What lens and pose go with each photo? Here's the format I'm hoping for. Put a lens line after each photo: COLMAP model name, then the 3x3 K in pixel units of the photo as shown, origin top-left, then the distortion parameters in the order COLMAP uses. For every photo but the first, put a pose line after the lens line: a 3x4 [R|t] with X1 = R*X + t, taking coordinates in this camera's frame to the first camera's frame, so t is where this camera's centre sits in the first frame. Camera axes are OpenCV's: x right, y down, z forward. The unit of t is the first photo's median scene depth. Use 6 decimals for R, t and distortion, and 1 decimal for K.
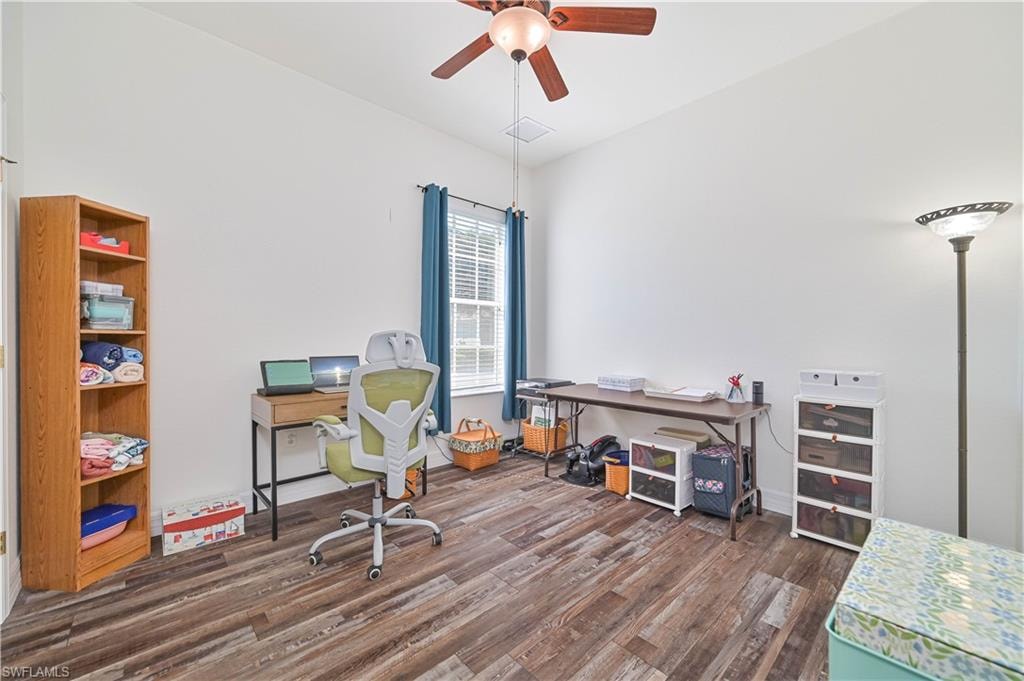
lens RADIAL K [[405.6, 0, 514.7], [0, 405.6, 338.4], [0, 0, 1]] dist [-0.002553, -0.000151]
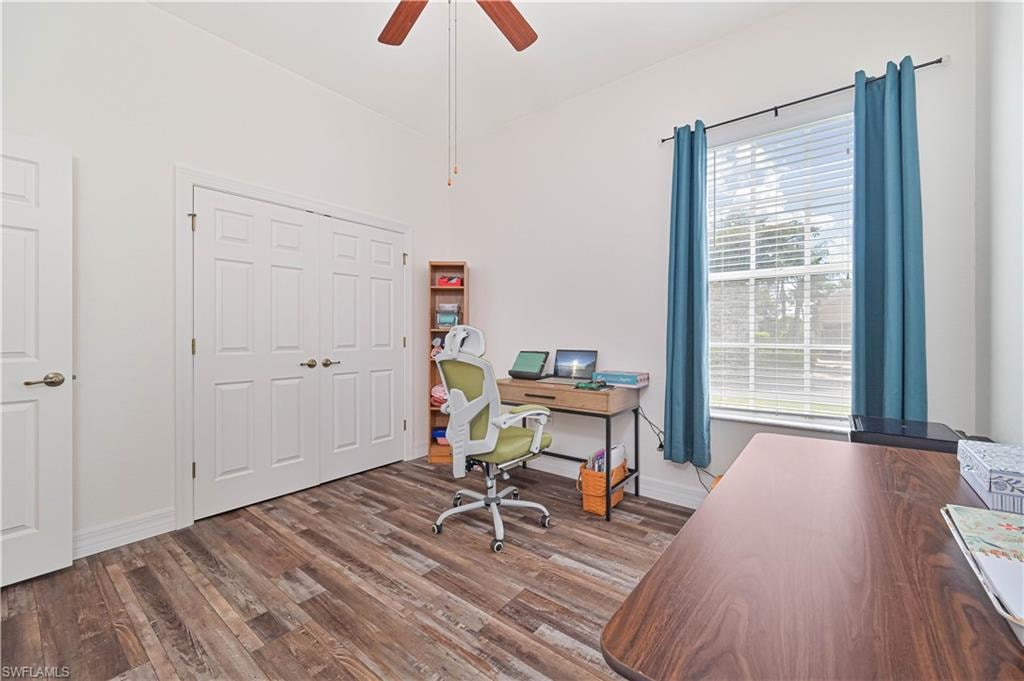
lens RADIAL K [[405.6, 0, 514.7], [0, 405.6, 338.4], [0, 0, 1]] dist [-0.002553, -0.000151]
pose [[0.154604, 0.008634, -0.987939, 0.833601], [0.001126, 0.999960, 0.008915, 0.005274], [0.987976, -0.002491, 0.154588, 1.001780]]
